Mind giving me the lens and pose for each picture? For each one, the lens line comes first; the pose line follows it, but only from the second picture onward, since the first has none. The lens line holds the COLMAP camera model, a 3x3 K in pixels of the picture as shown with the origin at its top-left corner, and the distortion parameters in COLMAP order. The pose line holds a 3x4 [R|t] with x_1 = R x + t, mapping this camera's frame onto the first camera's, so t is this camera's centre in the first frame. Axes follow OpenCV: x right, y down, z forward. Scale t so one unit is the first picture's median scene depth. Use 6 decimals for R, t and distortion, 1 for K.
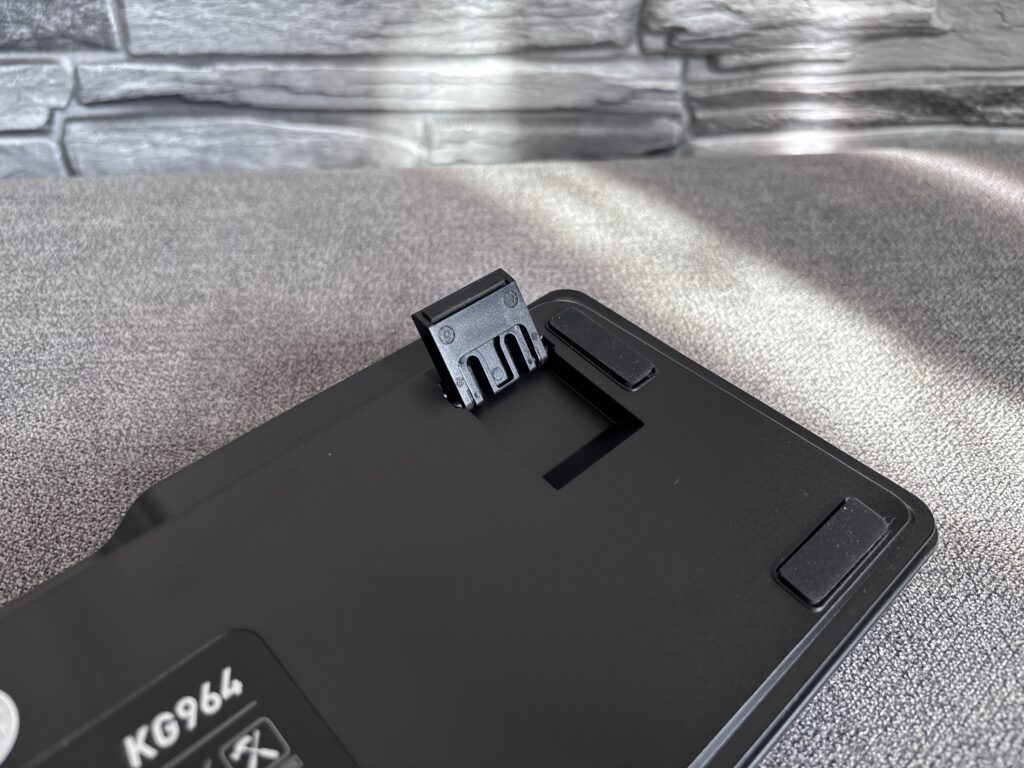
lens RADIAL K [[794.4, 0, 519.8], [0, 794.4, 374.2], [0, 0, 1]] dist [-0.001706, -0.015175]
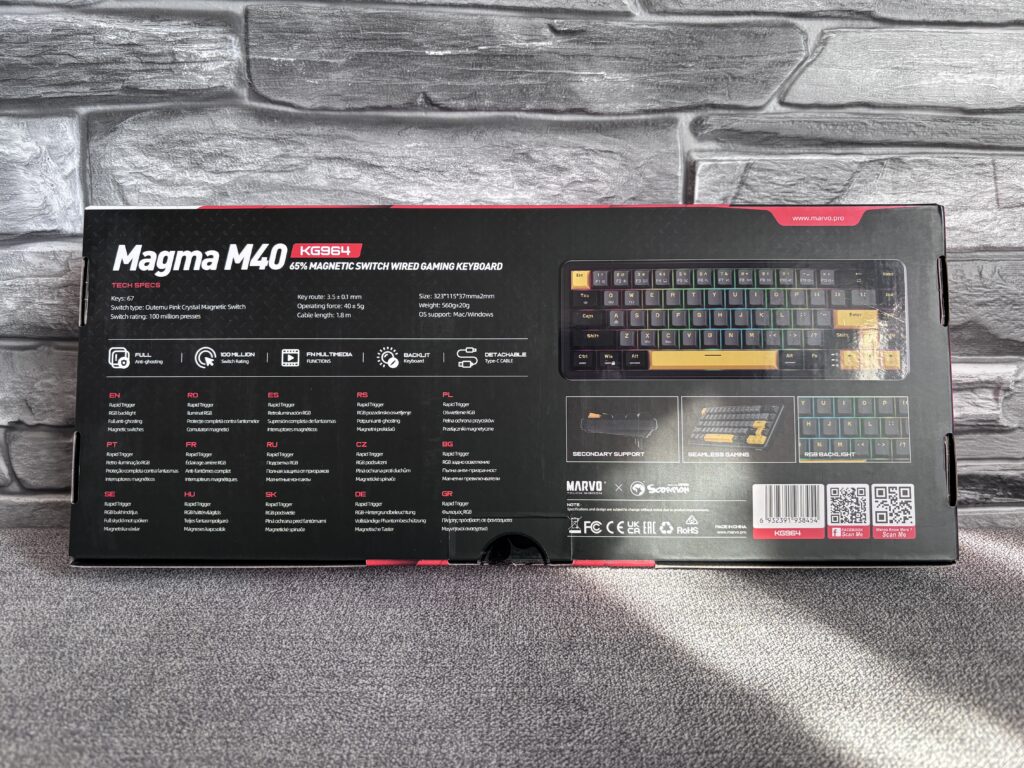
lens RADIAL K [[794.4, 0, 507.7], [0, 794.4, 395.6], [0, 0, 1]] dist [-0.001706, -0.015175]
pose [[0.996246, 0.016231, -0.085032, -0.145510], [-0.048819, 0.916514, -0.397012, 0.031543], [0.071489, 0.399673, 0.913866, -0.195388]]
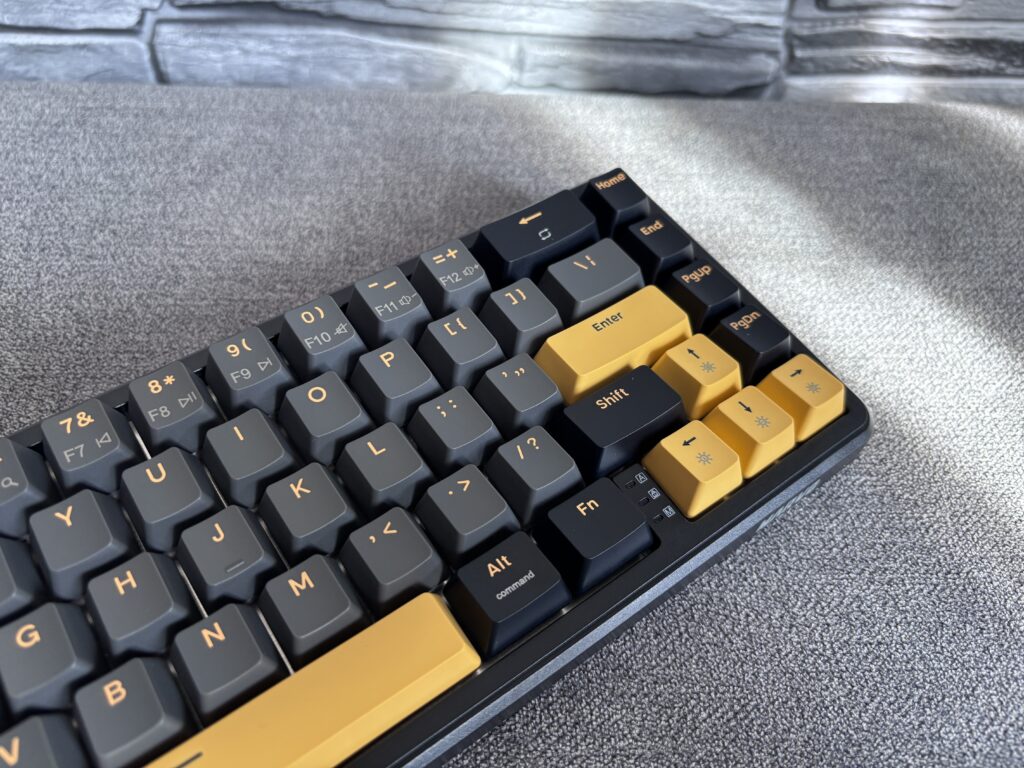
lens RADIAL K [[794.4, 0, 507.5], [0, 794.4, 370.6], [0, 0, 1]] dist [-0.001706, -0.015175]
pose [[0.998028, 0.062738, 0.002228, -0.147528], [-0.062295, 0.985329, 0.158892, -0.099636], [0.007773, -0.158717, 0.987293, -0.041527]]
